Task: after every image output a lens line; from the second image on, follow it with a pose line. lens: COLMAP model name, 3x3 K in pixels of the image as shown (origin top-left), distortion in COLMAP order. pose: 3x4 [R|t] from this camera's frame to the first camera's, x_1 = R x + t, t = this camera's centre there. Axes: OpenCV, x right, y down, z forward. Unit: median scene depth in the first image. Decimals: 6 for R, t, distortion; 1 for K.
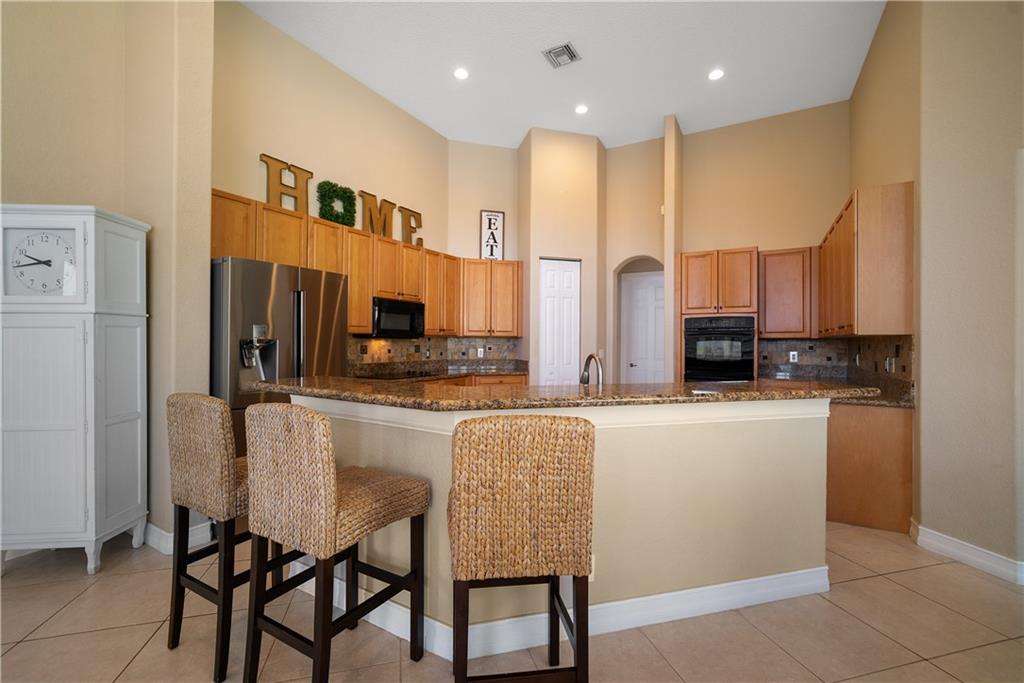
lens RADIAL K [[431.8, 0, 508.4], [0, 431.8, 341.1], [0, 0, 1]] dist [-0.015623, 0.003046]
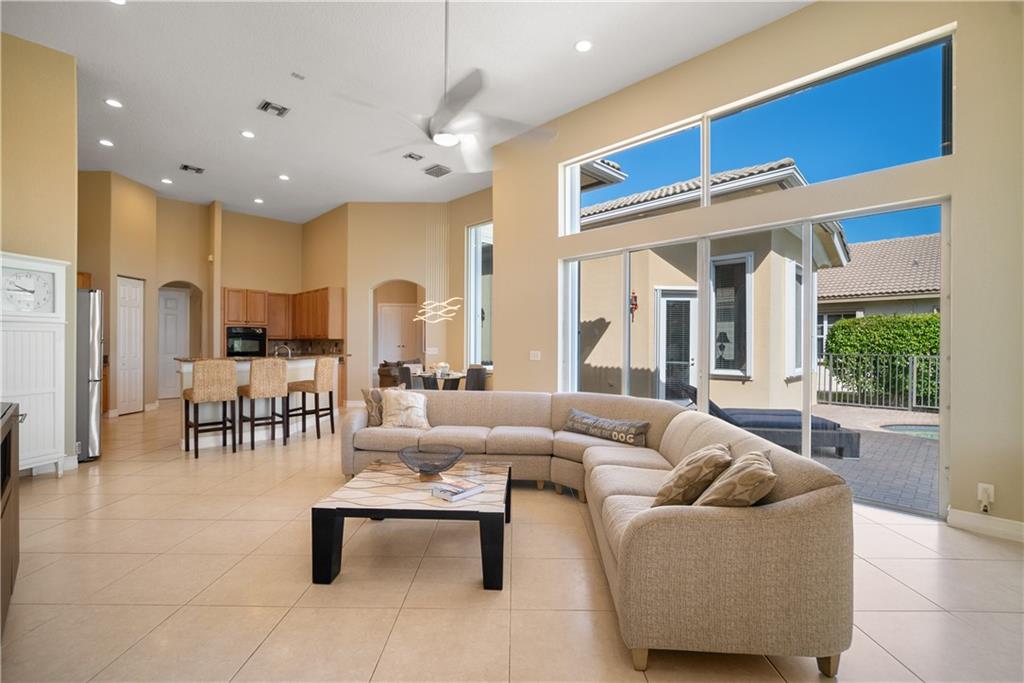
lens RADIAL K [[444.0, 0, 501.2], [0, 444.0, 341.4], [0, 0, 1]] dist [0.000772, 0.001789]
pose [[0.280738, 0.001486, 0.959783, -0.933638], [-0.004583, 0.999989, -0.000208, -0.000936], [-0.959773, -0.004340, 0.280742, -0.502062]]
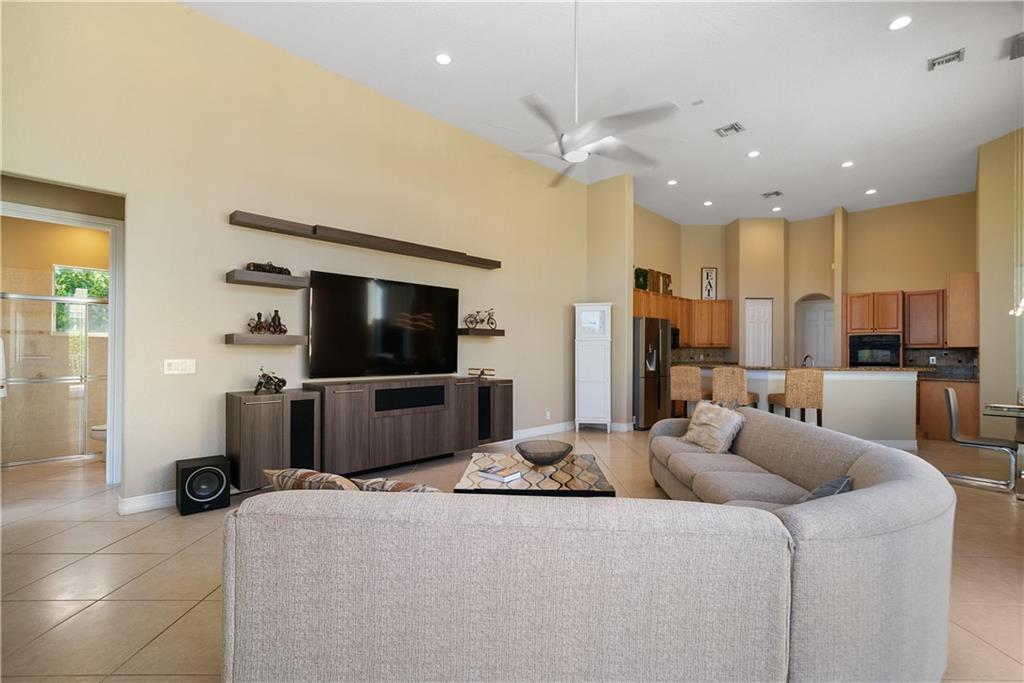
lens RADIAL K [[444.0, 0, 522.9], [0, 444.0, 349.3], [0, 0, 1]] dist [0.000772, 0.001789]
pose [[0.969952, -0.001456, -0.243292, -0.349854], [0.001226, 0.999999, -0.001097, -0.002432], [0.243293, 0.000766, 0.969953, -0.857733]]
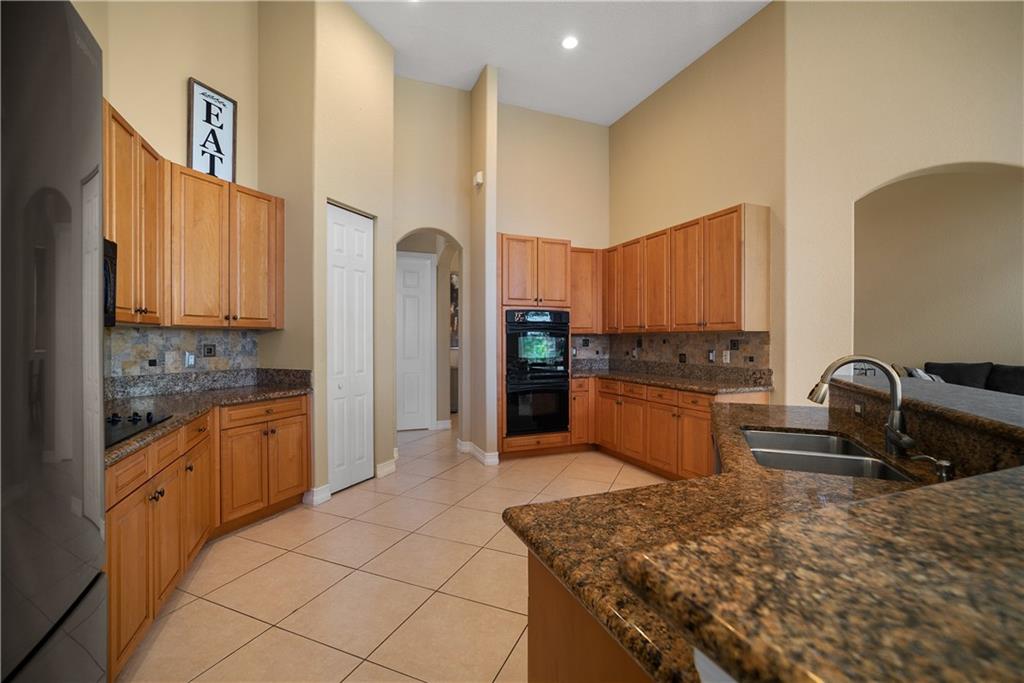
lens RADIAL K [[444.0, 0, 515.6], [0, 444.0, 335.9], [0, 0, 1]] dist [0.000772, 0.001789]
pose [[0.618741, 0.002013, 0.785593, -0.271290], [0.000960, 0.999994, -0.003319, 0.001777], [-0.785595, 0.002807, 0.618735, 0.428500]]
